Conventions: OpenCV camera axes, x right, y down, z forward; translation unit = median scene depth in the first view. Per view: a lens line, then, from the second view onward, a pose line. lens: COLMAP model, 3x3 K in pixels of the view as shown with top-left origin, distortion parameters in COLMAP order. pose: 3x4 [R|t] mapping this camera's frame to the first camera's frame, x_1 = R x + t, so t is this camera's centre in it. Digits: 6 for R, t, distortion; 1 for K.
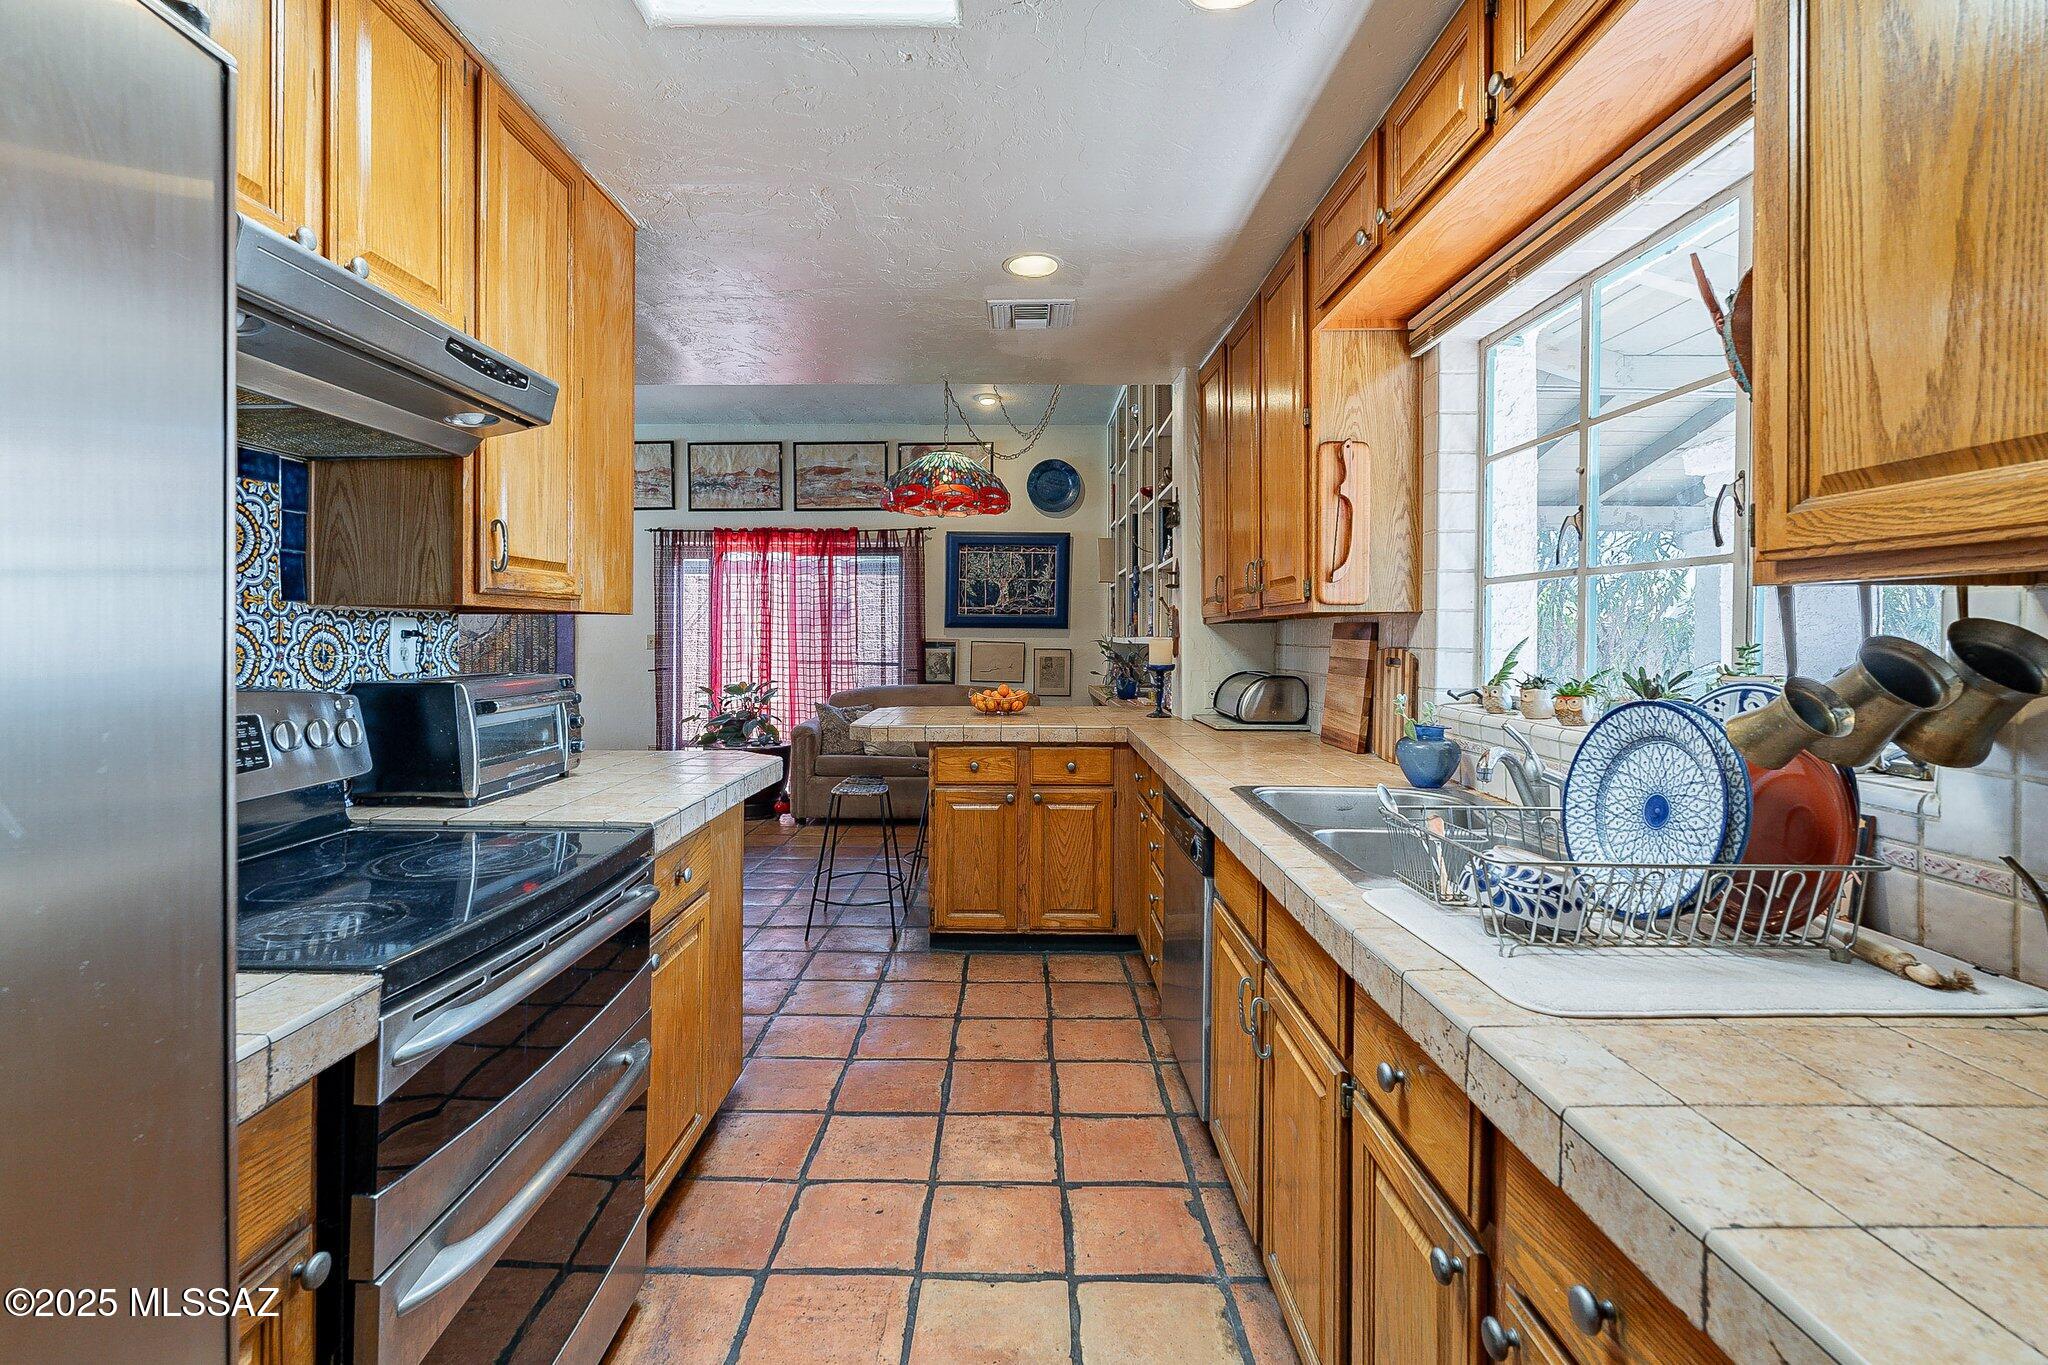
lens RADIAL K [[913.9, 0, 991.7], [0, 913.9, 635.1], [0, 0, 1]] dist [-0.001372, -0.001135]
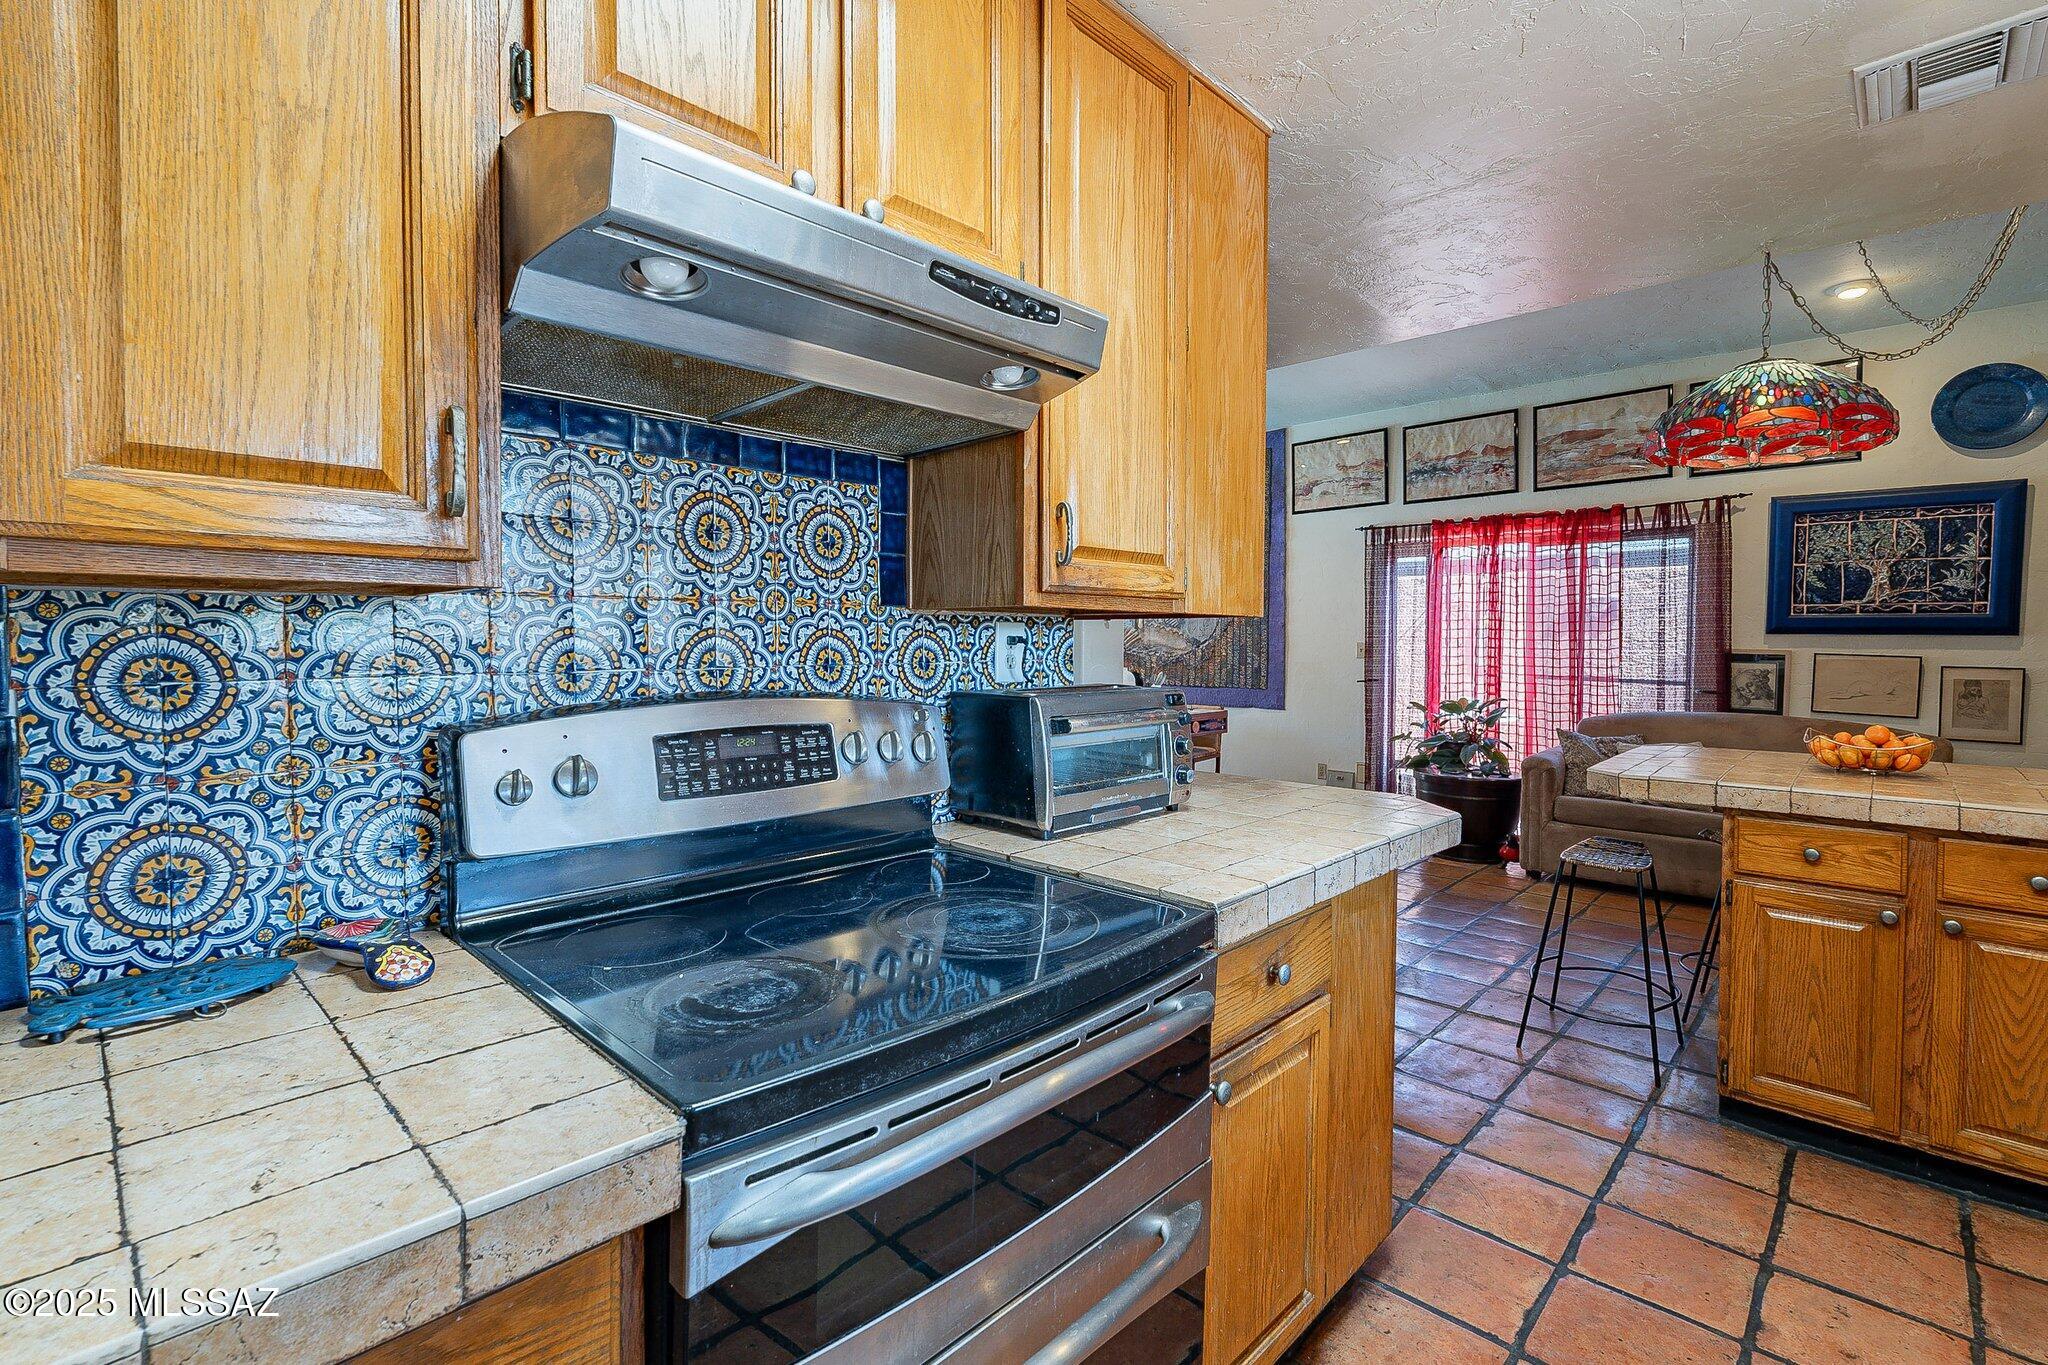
lens RADIAL K [[913.9, 0, 1039.9], [0, 913.9, 658.2], [0, 0, 1]] dist [-0.001372, -0.001135]
pose [[0.746119, 0.014845, -0.665647, 0.000302], [-0.003791, 0.999830, 0.018049, 0.000070], [0.665801, -0.010943, 0.746049, 0.271074]]
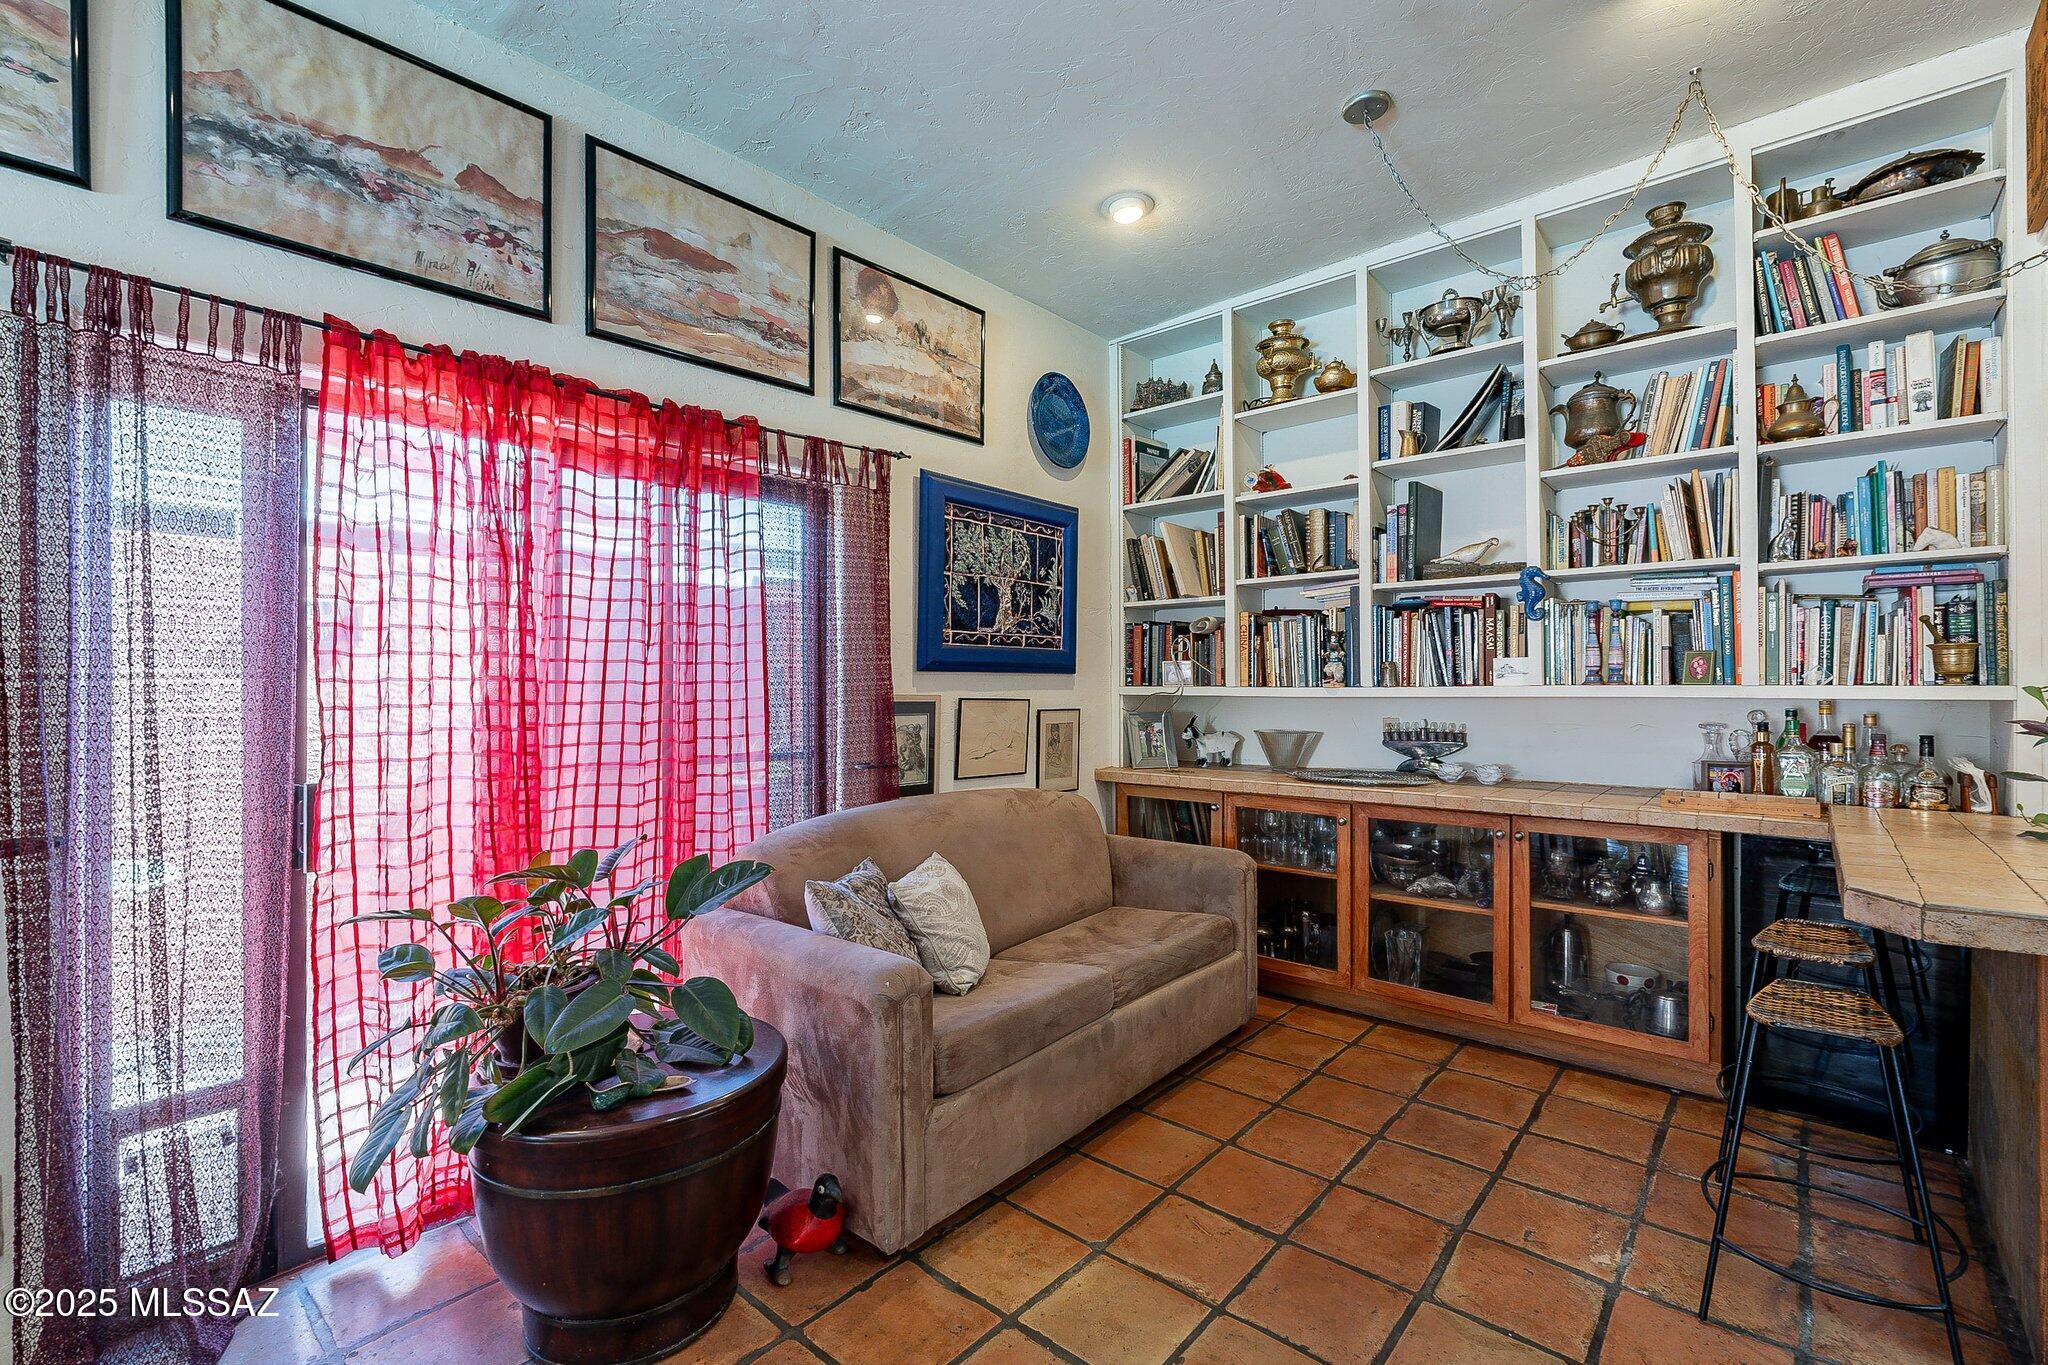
lens RADIAL K [[913.9, 0, 1025.2], [0, 913.9, 685.5], [0, 0, 1]] dist [-0.001372, -0.001135]
pose [[0.634093, -0.008928, 0.773205, -1.080554], [0.008028, 0.999955, 0.004963, -0.008131], [-0.773215, 0.003060, 0.634137, 1.856009]]
